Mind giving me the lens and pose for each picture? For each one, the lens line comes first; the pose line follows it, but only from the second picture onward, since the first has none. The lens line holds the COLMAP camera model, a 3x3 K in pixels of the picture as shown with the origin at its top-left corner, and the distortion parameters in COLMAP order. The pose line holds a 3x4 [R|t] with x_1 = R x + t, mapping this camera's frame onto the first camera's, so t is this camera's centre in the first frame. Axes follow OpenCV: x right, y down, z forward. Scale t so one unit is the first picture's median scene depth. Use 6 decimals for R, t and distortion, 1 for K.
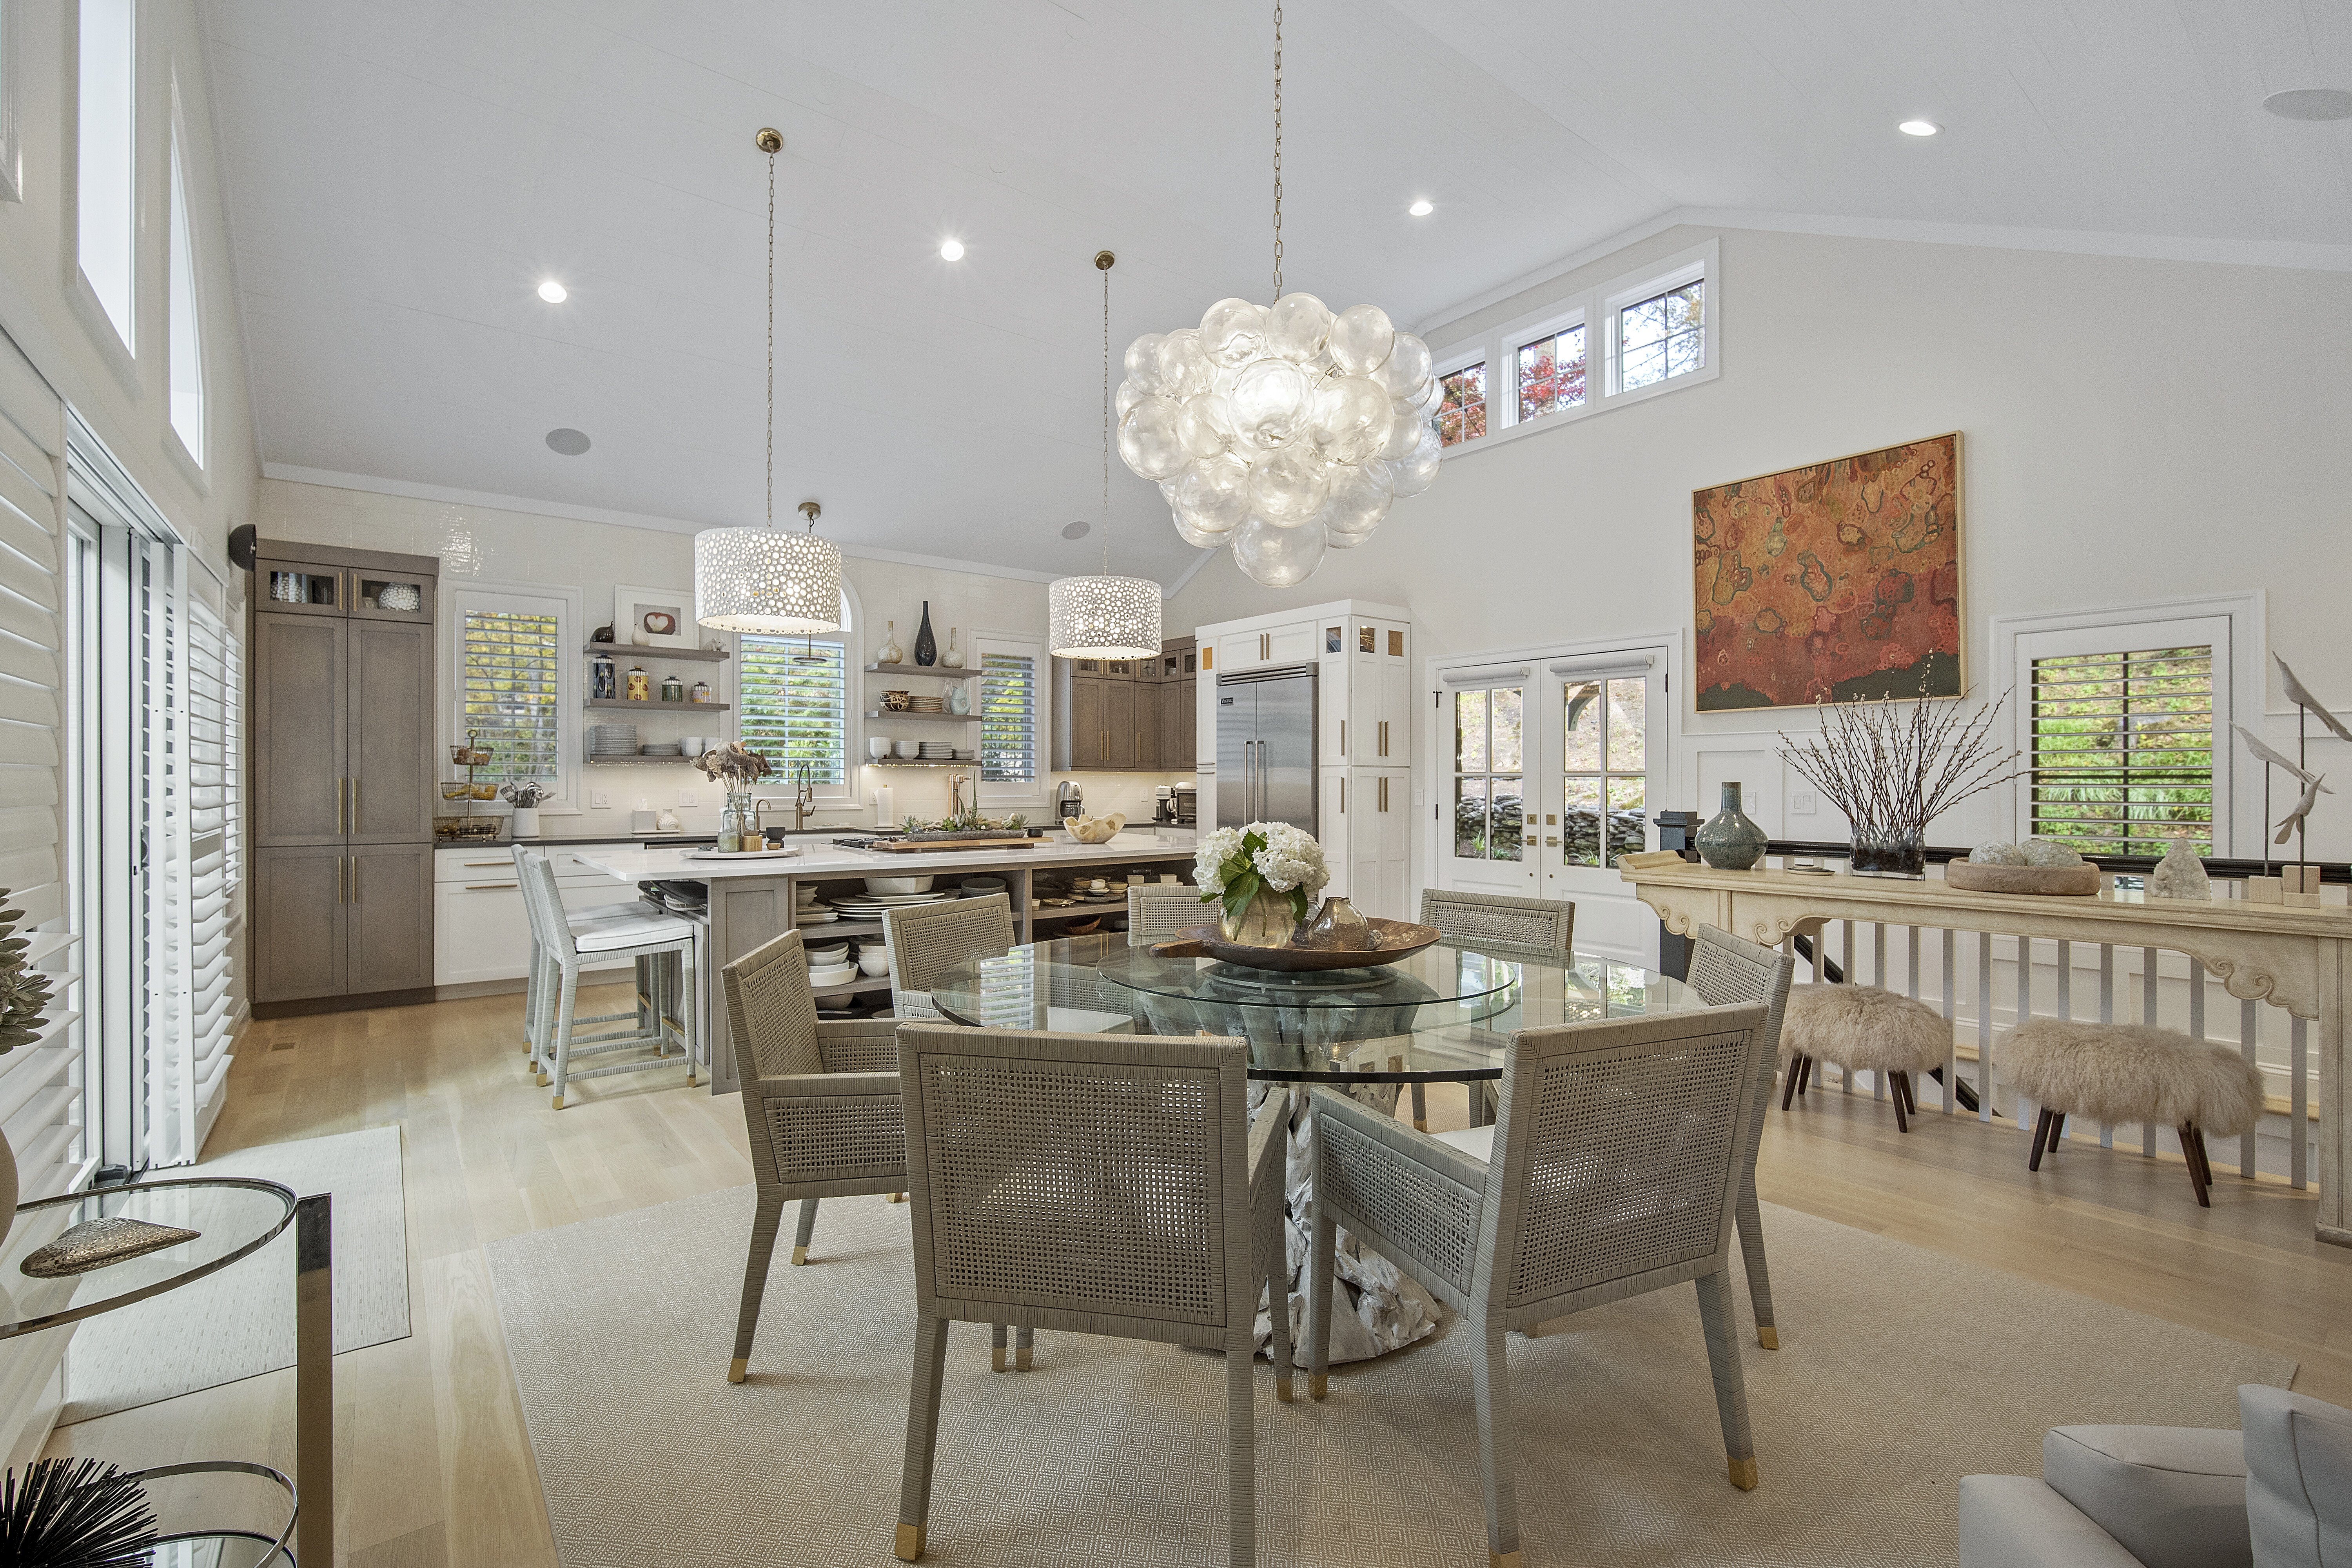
lens RADIAL K [[1035.4, 0, 1169.1], [0, 1035.4, 799.6], [0, 0, 1]] dist [-0.016358, 0.003851]
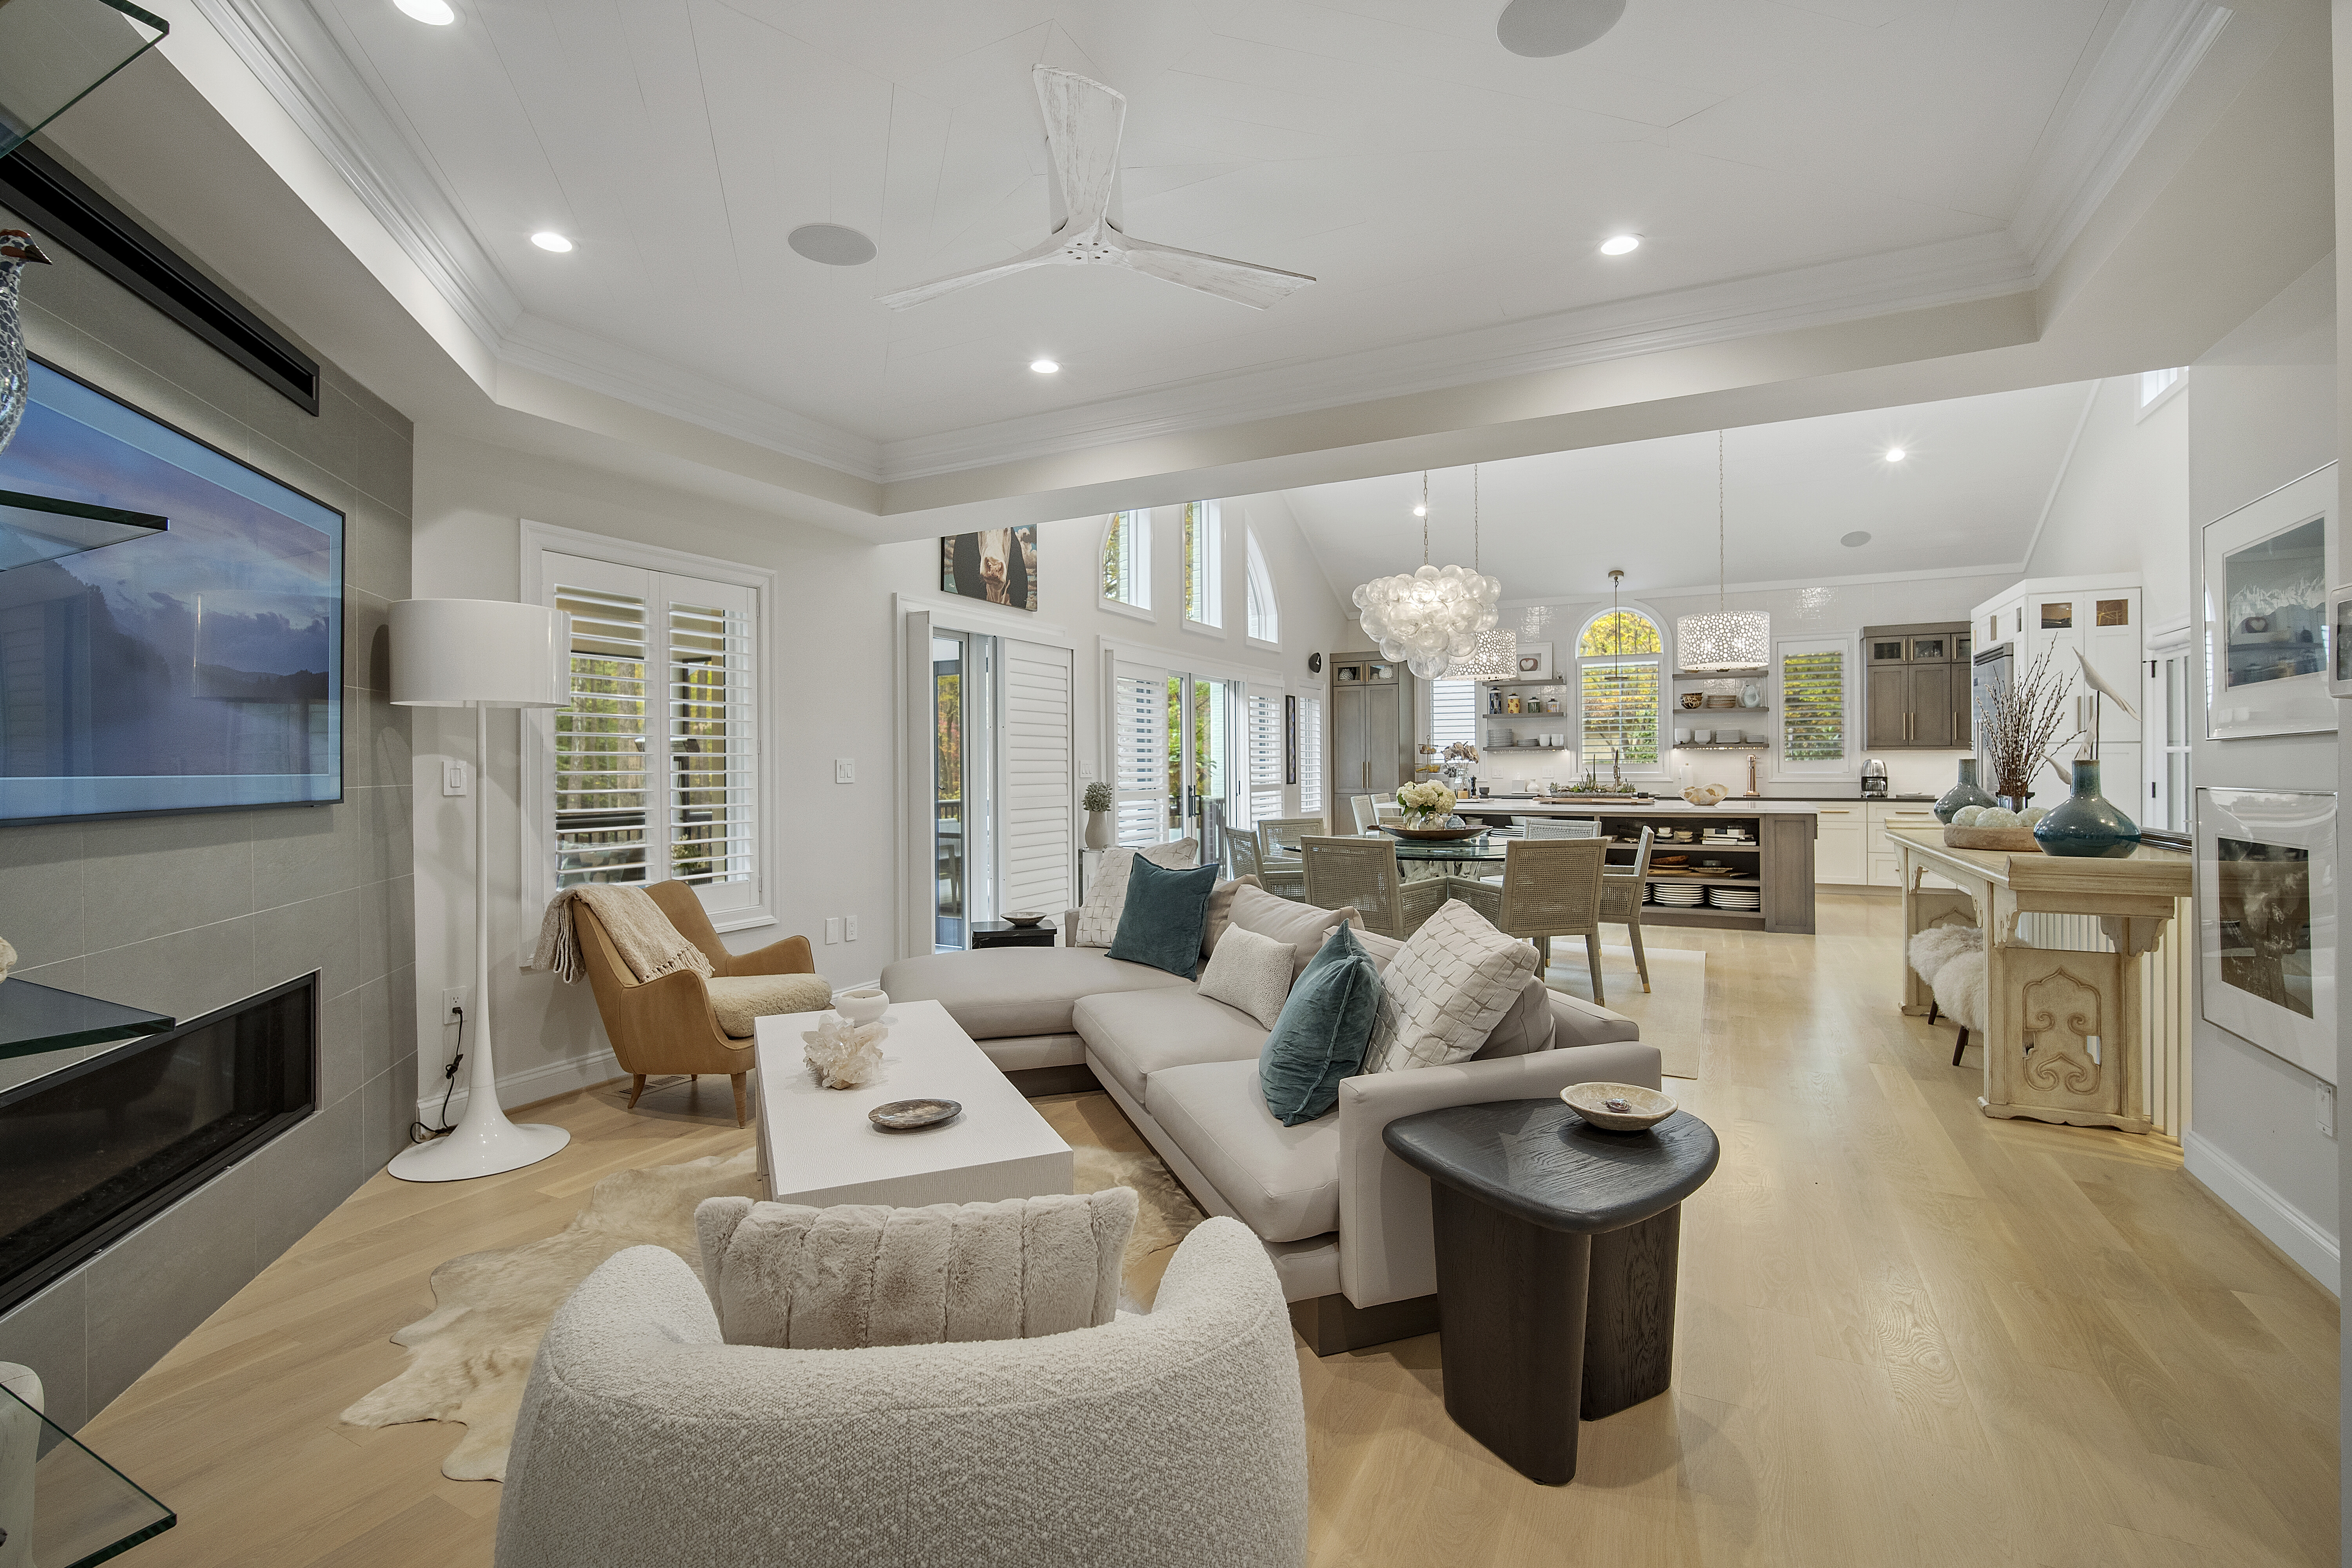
lens RADIAL K [[1035.4, 0, 1171.5], [0, 1035.4, 769.5], [0, 0, 1]] dist [-0.016358, 0.003851]
pose [[0.415395, 0.001356, -0.909640, 0.924907], [-0.010313, 0.999942, -0.003219, 0.006324], [0.909583, 0.010718, 0.415385, -0.227621]]
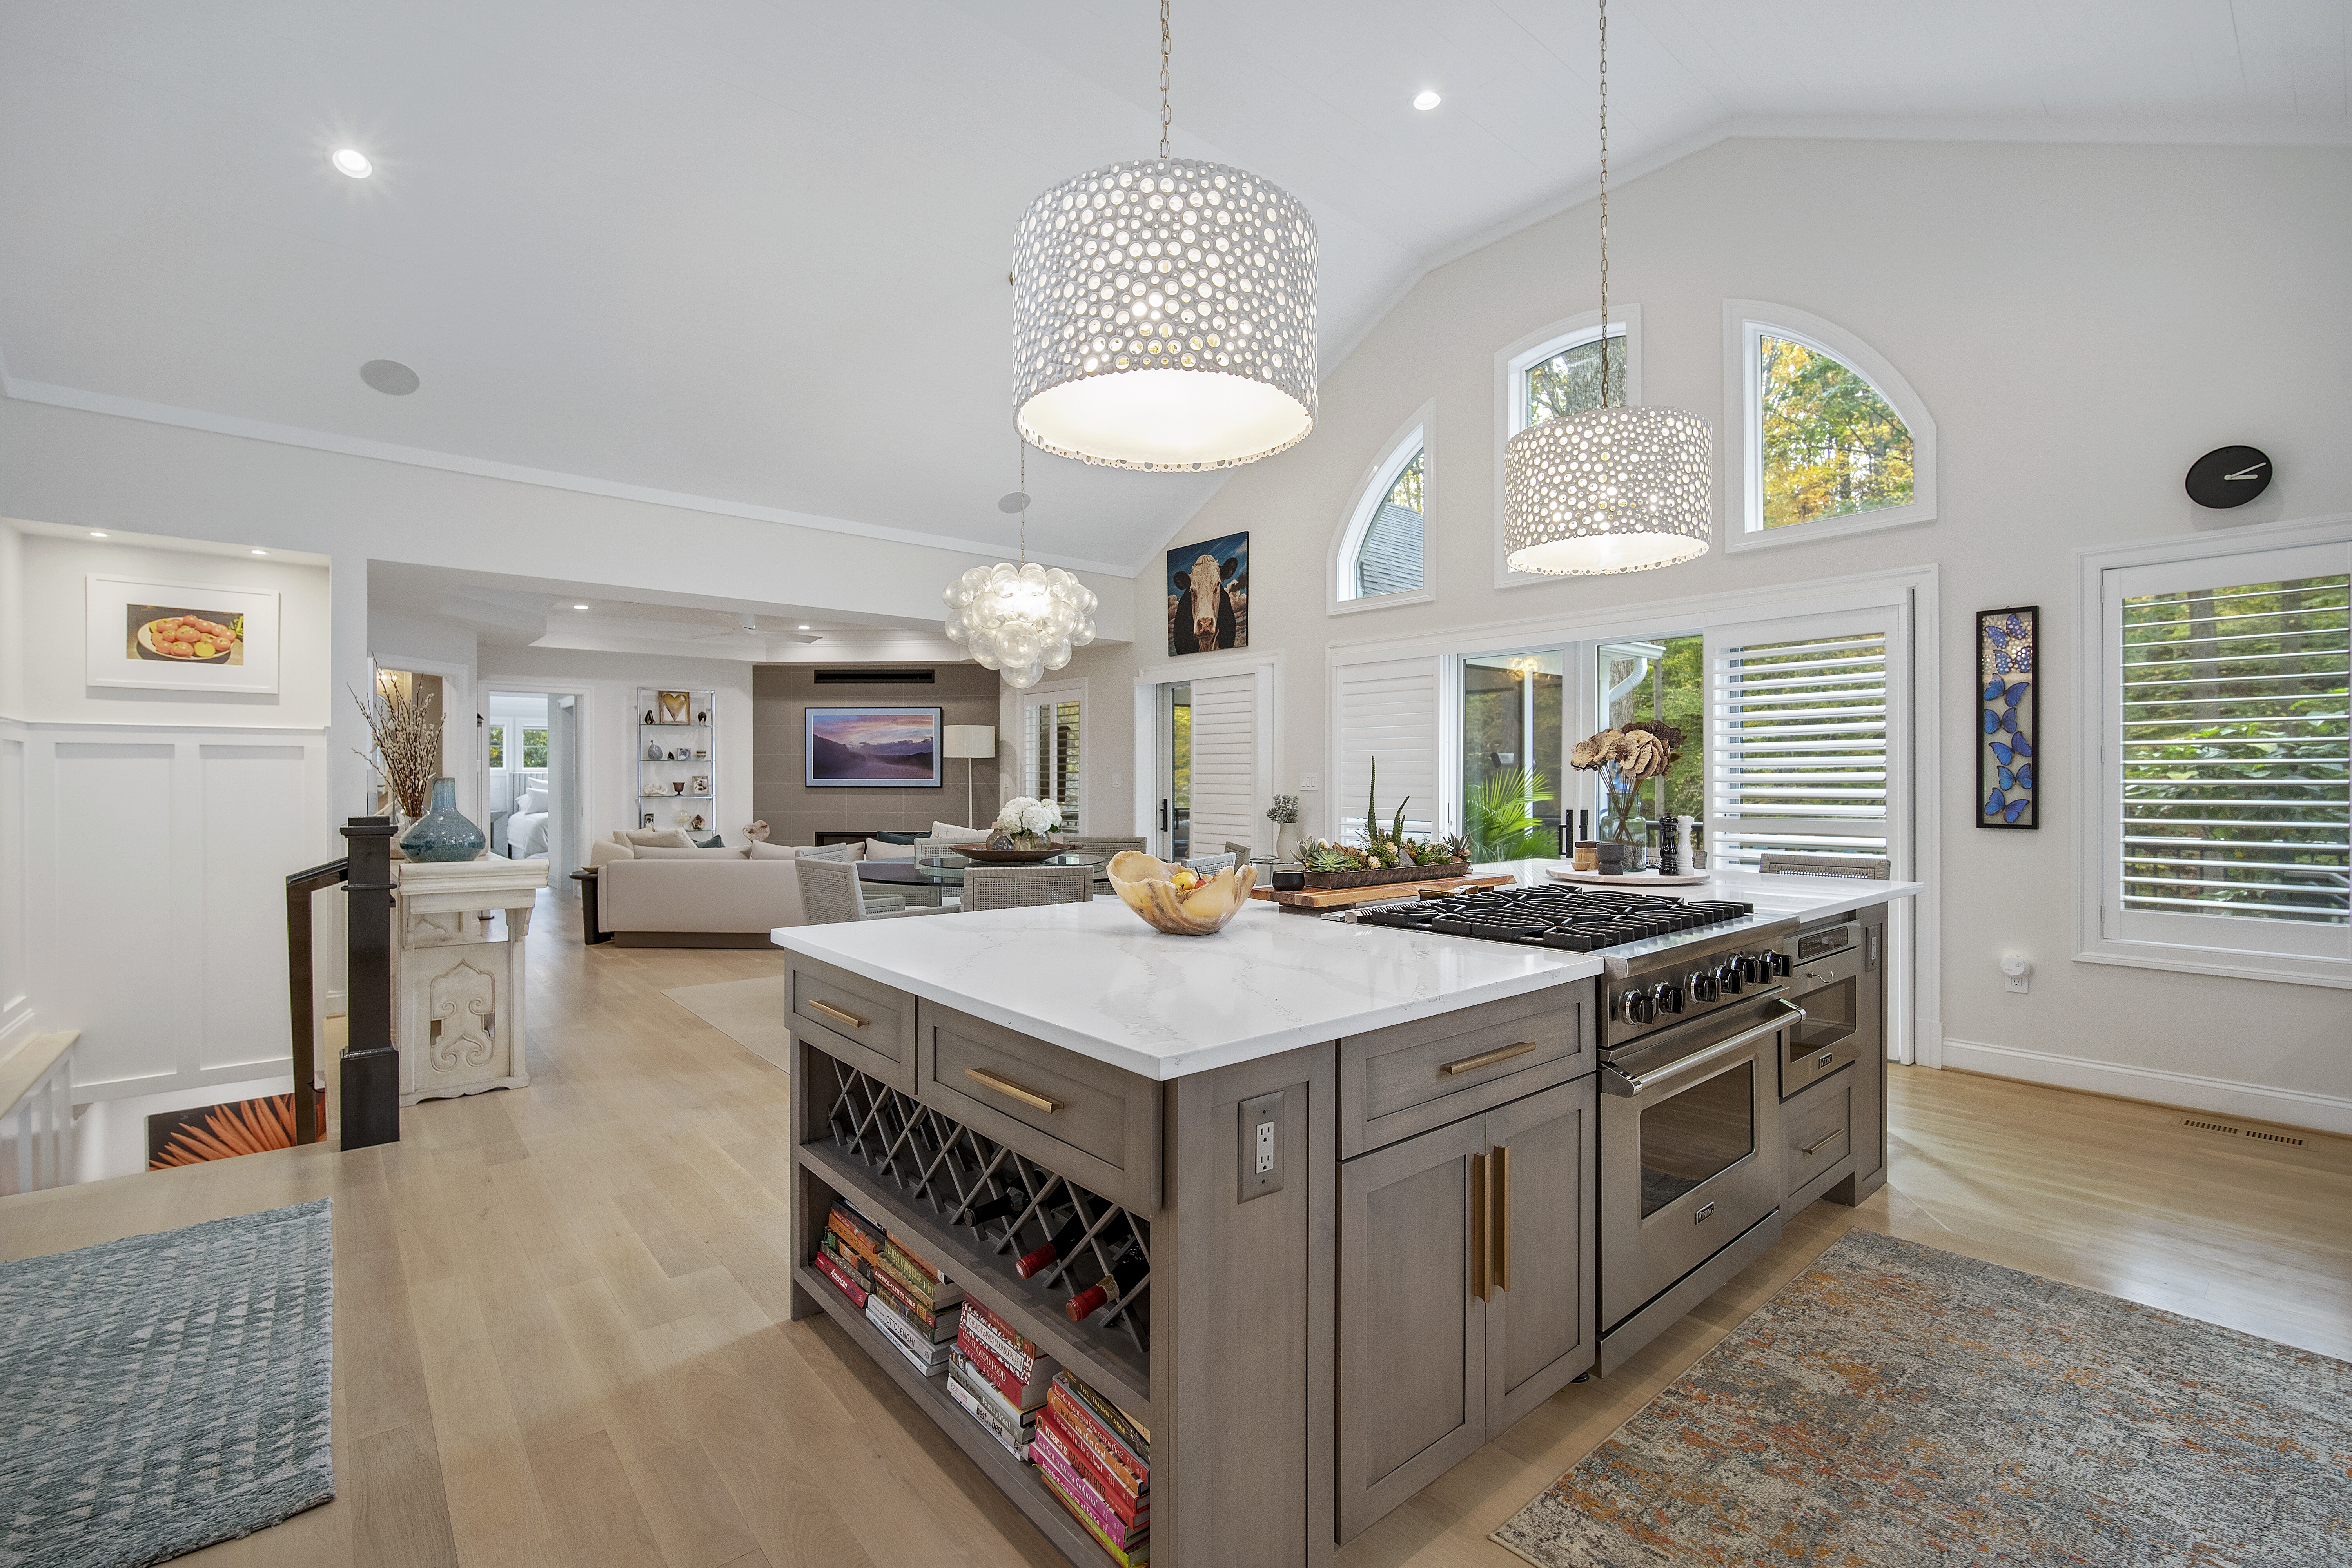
lens RADIAL K [[1035.4, 0, 1174.5], [0, 1035.4, 777.3], [0, 0, 1]] dist [-0.016358, 0.003851]
pose [[-0.999273, 0.000032, -0.038129, -0.054865], [-0.000635, 0.999847, 0.017483, -0.025602], [0.038123, 0.017495, -0.999120, 1.467963]]
